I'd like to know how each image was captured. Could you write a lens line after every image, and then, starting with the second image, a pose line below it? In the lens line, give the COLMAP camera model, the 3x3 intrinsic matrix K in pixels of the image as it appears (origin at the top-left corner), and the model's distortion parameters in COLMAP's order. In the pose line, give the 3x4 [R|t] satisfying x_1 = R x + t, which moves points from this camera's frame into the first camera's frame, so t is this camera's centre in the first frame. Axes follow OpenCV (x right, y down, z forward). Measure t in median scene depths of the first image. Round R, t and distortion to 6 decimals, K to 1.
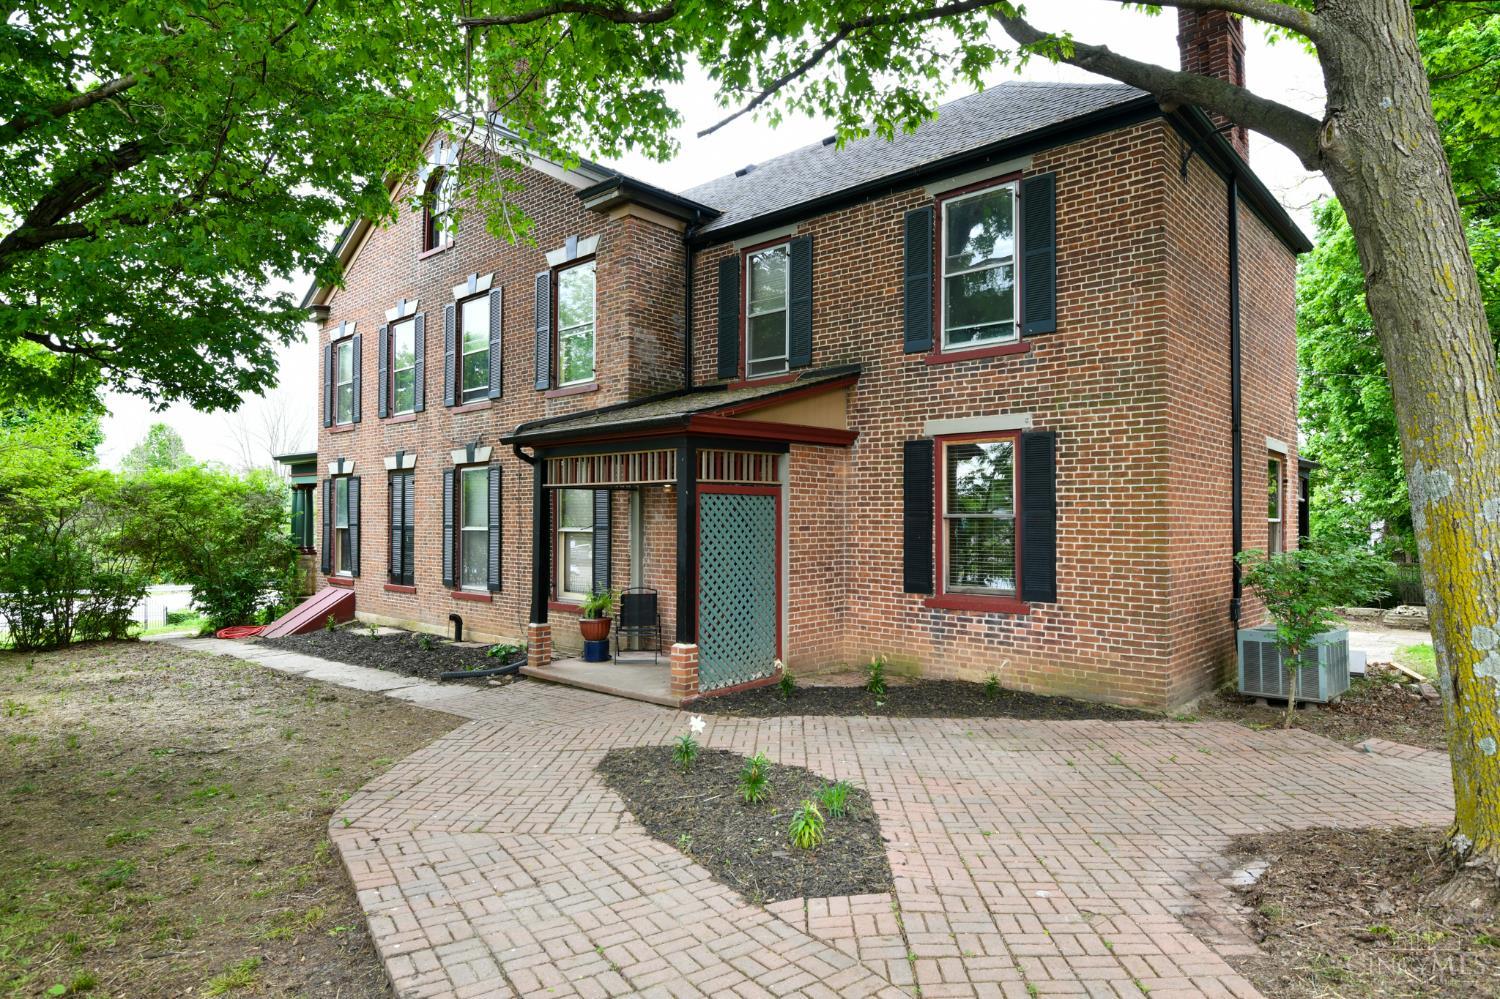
lens RADIAL K [[909.7, 0, 750.0], [0, 909.7, 499.5], [0, 0, 1]] dist [-0.004306, -0.000840]
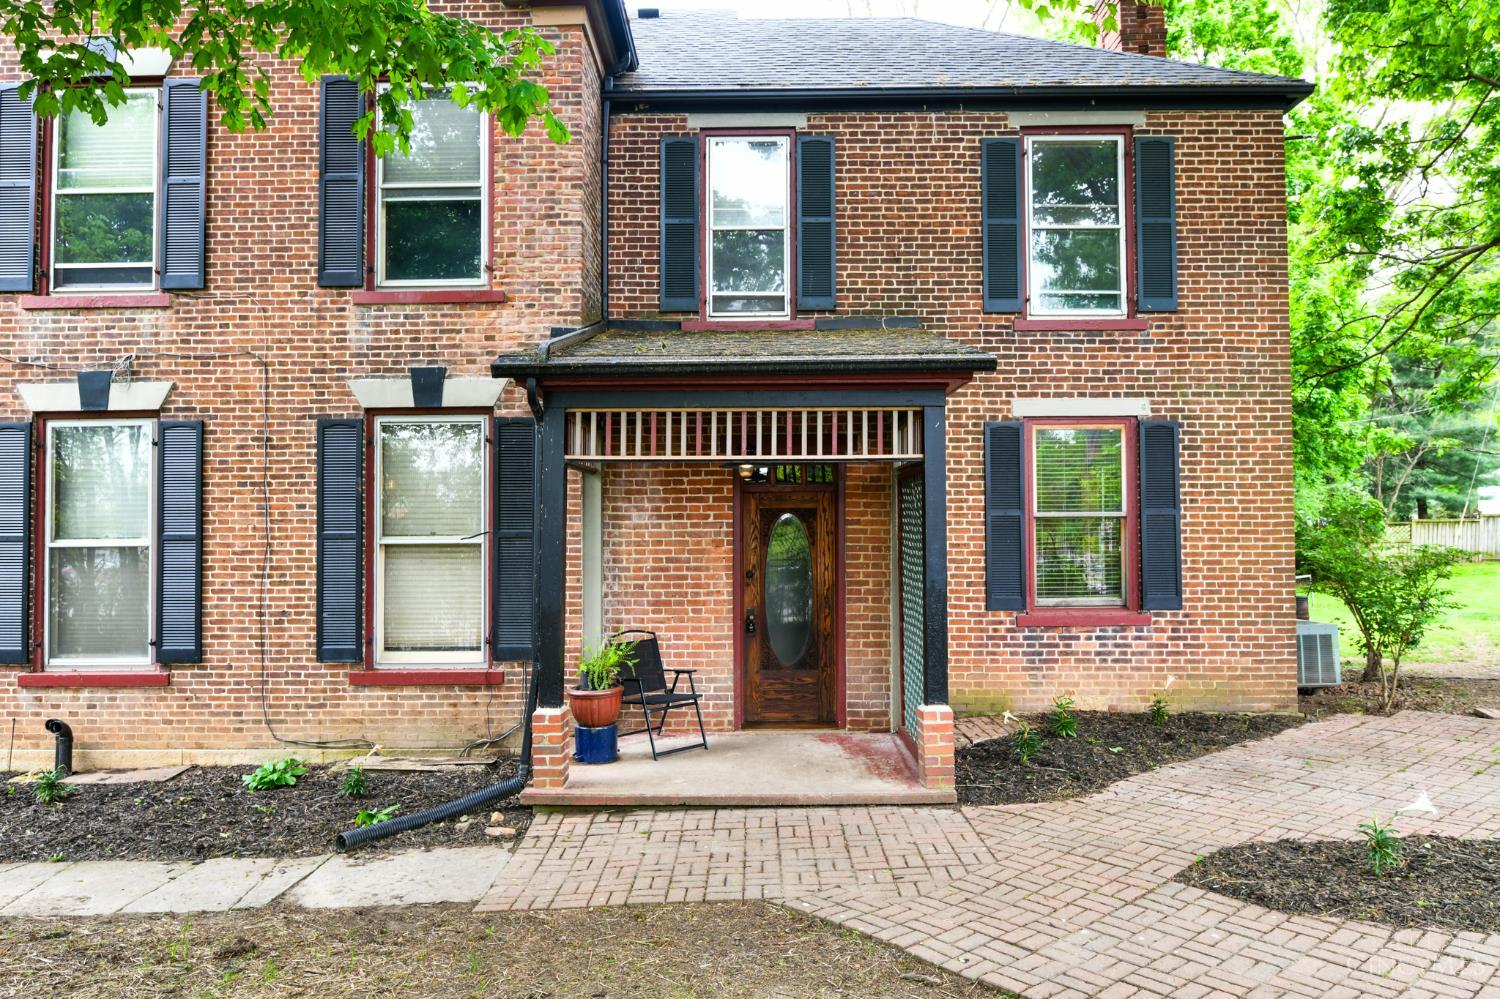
lens RADIAL K [[1024.9, 0, 750.0], [0, 1024.9, 499.5], [0, 0, 1]] dist [-0.004307, -0.003462]
pose [[0.728020, 0.015216, 0.685387, -0.677735], [-0.007253, 0.999869, -0.014493, 0.021580], [-0.685517, 0.005580, 0.728035, 0.548870]]
